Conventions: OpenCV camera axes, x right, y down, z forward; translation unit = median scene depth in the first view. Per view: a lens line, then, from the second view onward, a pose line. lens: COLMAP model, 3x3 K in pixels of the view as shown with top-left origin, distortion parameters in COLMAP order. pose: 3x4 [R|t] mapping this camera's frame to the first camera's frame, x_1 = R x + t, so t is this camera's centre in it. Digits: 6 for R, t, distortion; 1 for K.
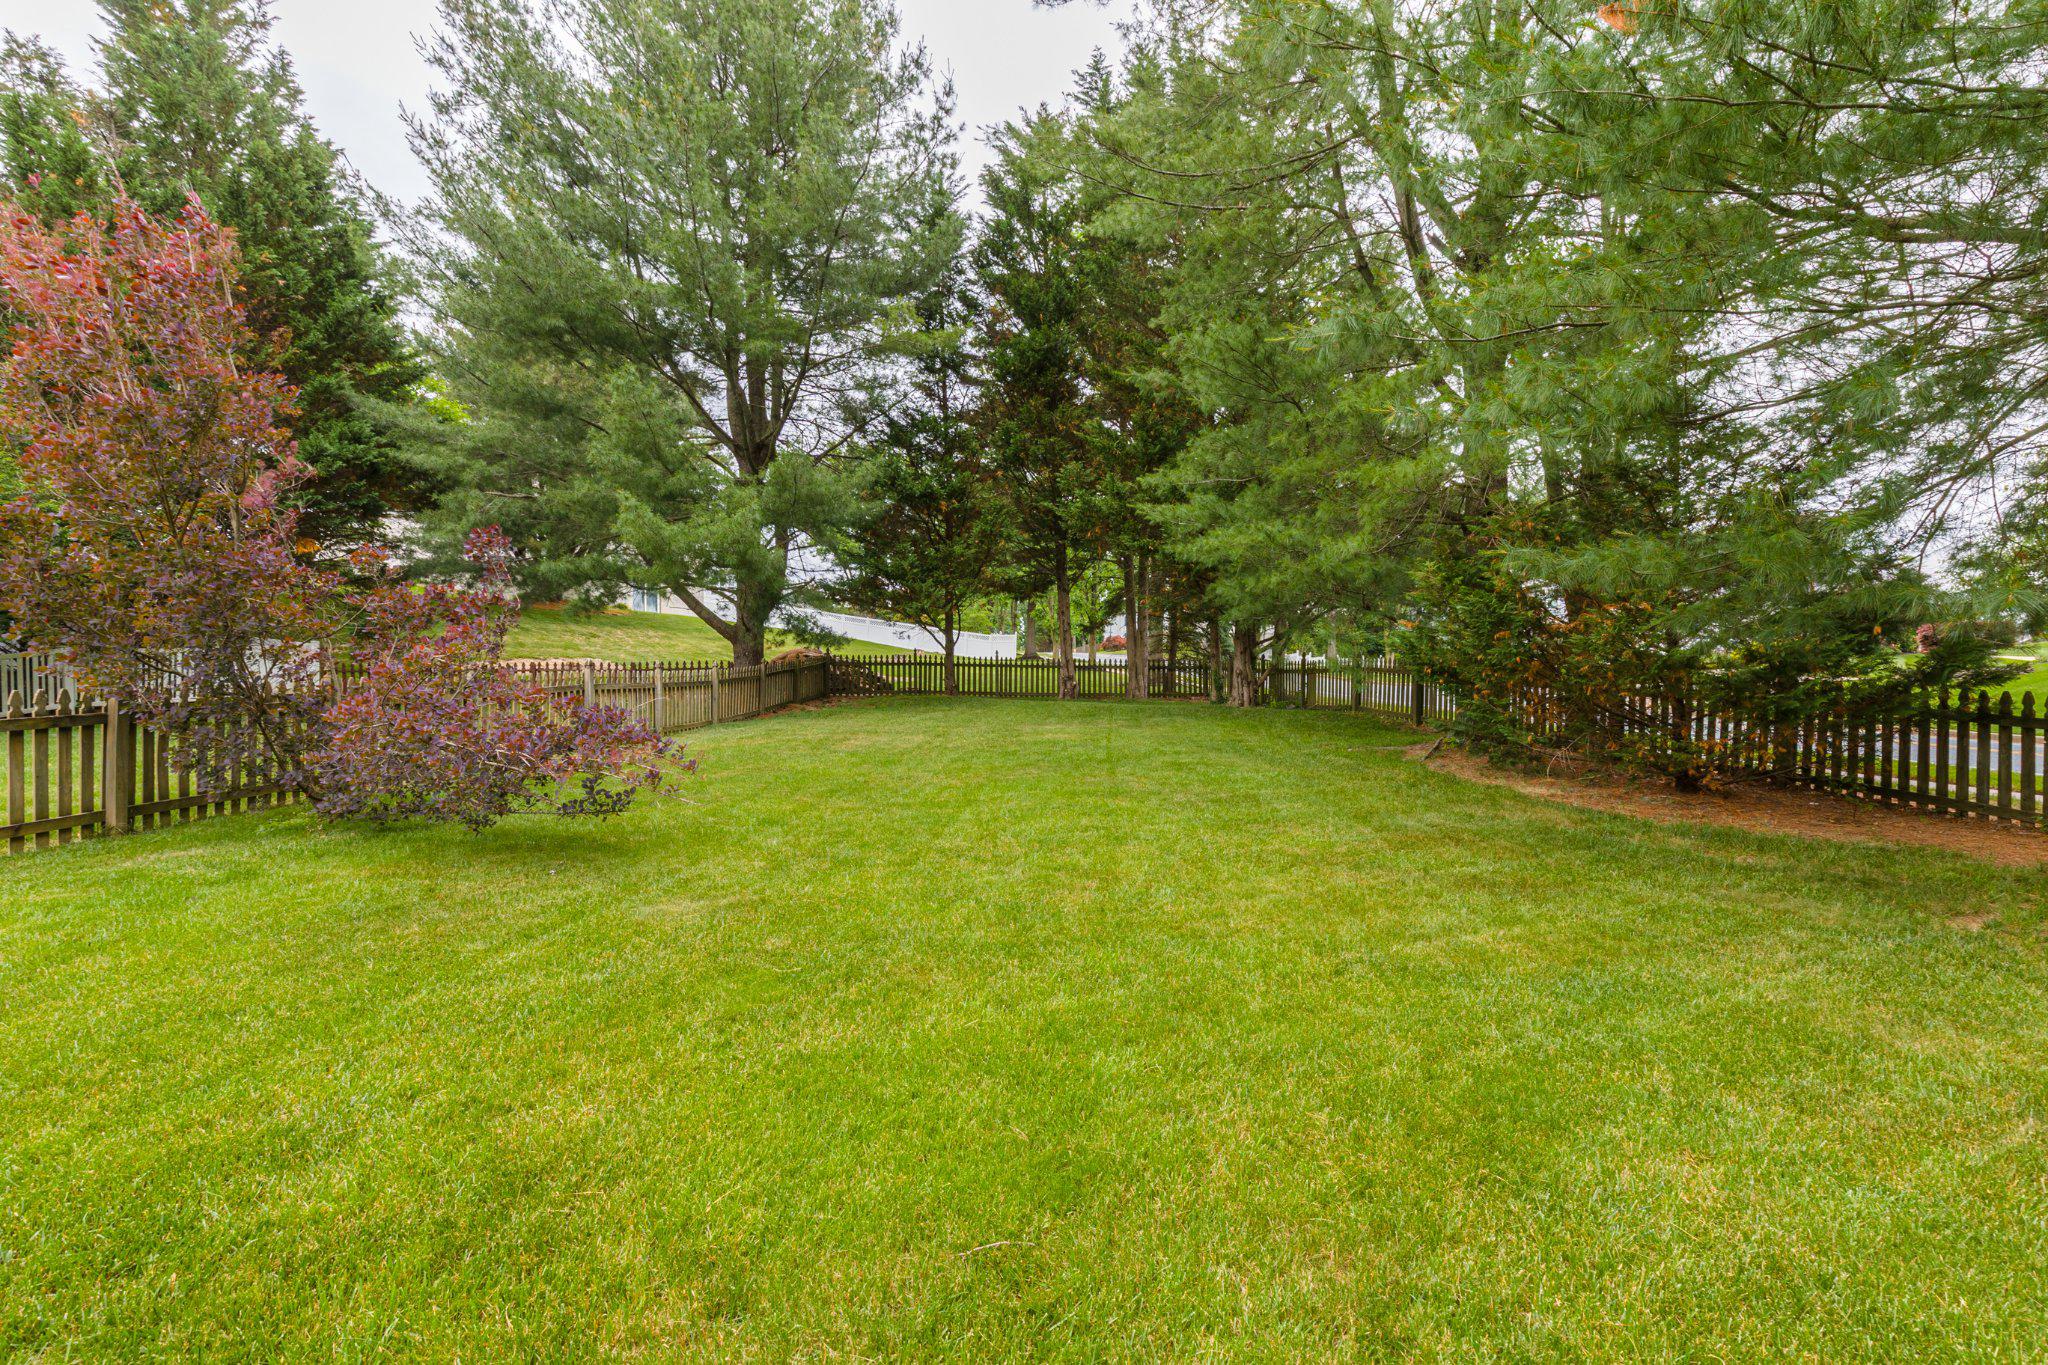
lens RADIAL K [[926.5, 0, 1026.0], [0, 926.5, 697.0], [0, 0, 1]] dist [-0.005377, -0.002081]
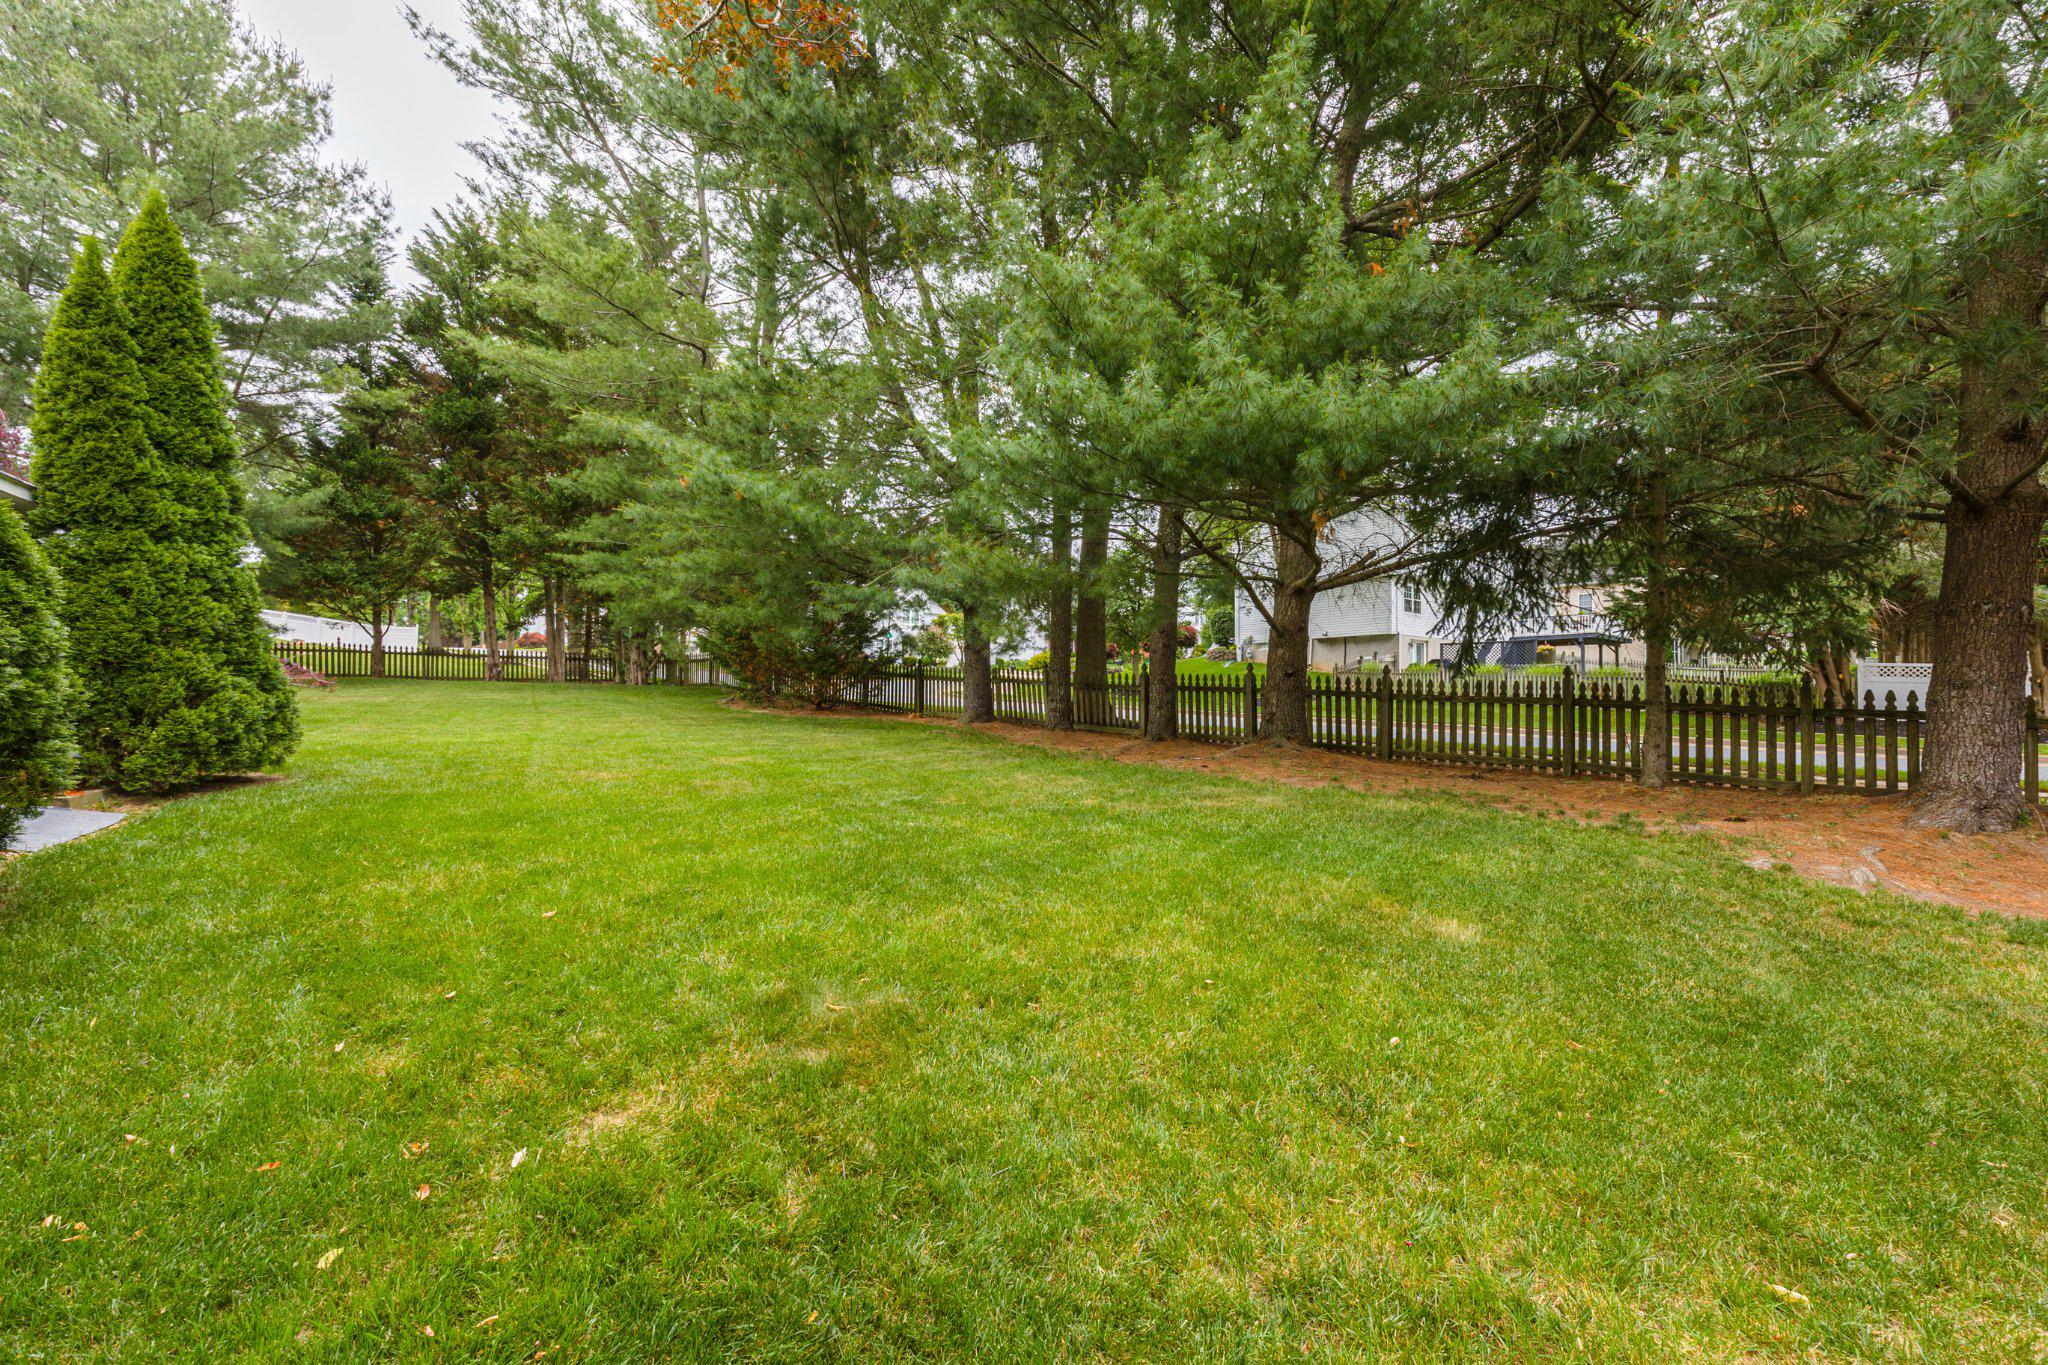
lens RADIAL K [[926.5, 0, 1076.3], [0, 926.5, 708.8], [0, 0, 1]] dist [-0.005377, -0.002081]
pose [[0.808860, -0.006995, 0.587960, -0.054654], [0.003112, 0.999966, 0.007615, 0.032622], [-0.587993, -0.004329, 0.808855, -0.496999]]
